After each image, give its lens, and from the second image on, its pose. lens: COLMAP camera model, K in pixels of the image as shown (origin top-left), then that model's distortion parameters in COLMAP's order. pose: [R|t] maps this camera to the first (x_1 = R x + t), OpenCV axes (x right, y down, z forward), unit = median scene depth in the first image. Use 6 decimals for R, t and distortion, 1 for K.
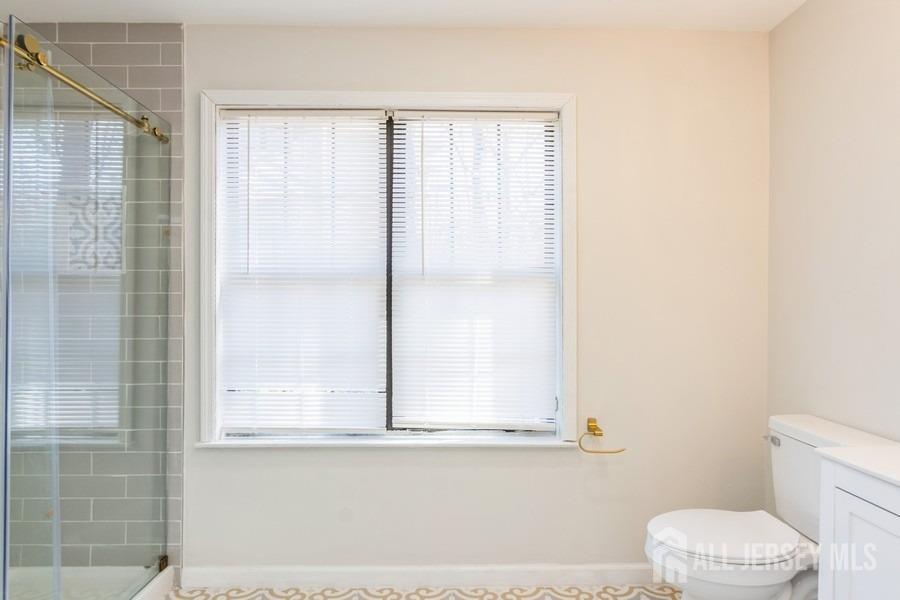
lens RADIAL K [[481.3, 0, 453.8], [0, 481.3, 310.6], [0, 0, 1]] dist [0.007340, -0.000886]
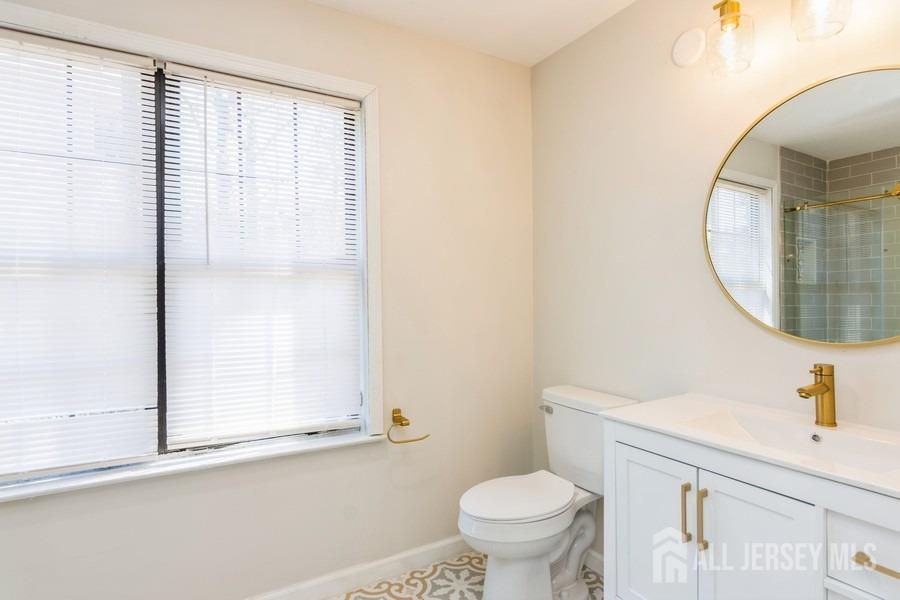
lens RADIAL K [[481.3, 0, 442.8], [0, 481.3, 298.1], [0, 0, 1]] dist [0.007340, -0.000886]
pose [[0.878962, -0.010429, 0.476777, -0.107546], [0.014948, 0.999872, -0.005685, -0.002815], [-0.476657, 0.012123, 0.879006, 0.060770]]
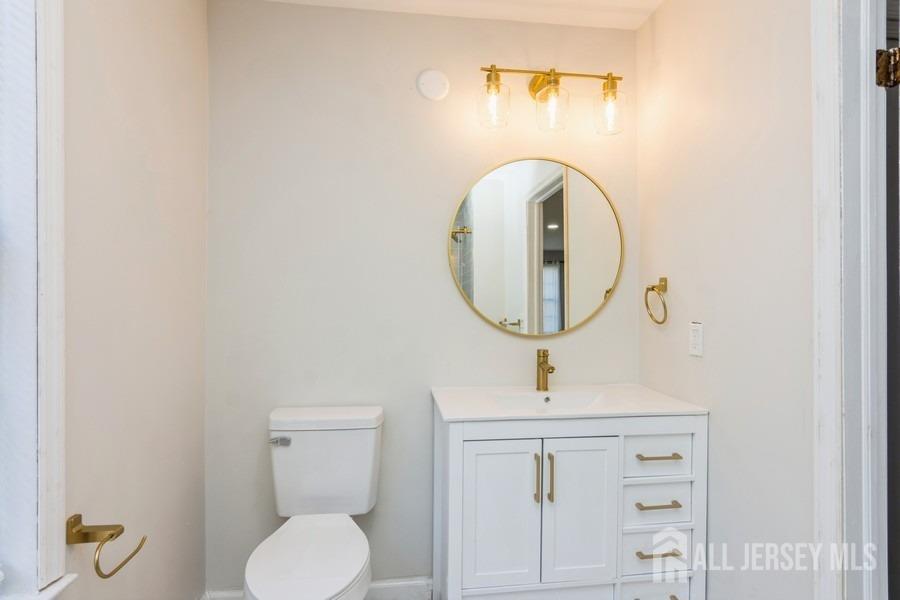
lens RADIAL K [[481.3, 0, 444.3], [0, 481.3, 299.9], [0, 0, 1]] dist [0.007340, -0.000886]
pose [[-0.113997, 0.010465, 0.993426, -0.270729], [0.006807, 0.999929, -0.009752, -0.000506], [-0.993458, 0.005651, -0.114060, 0.655940]]
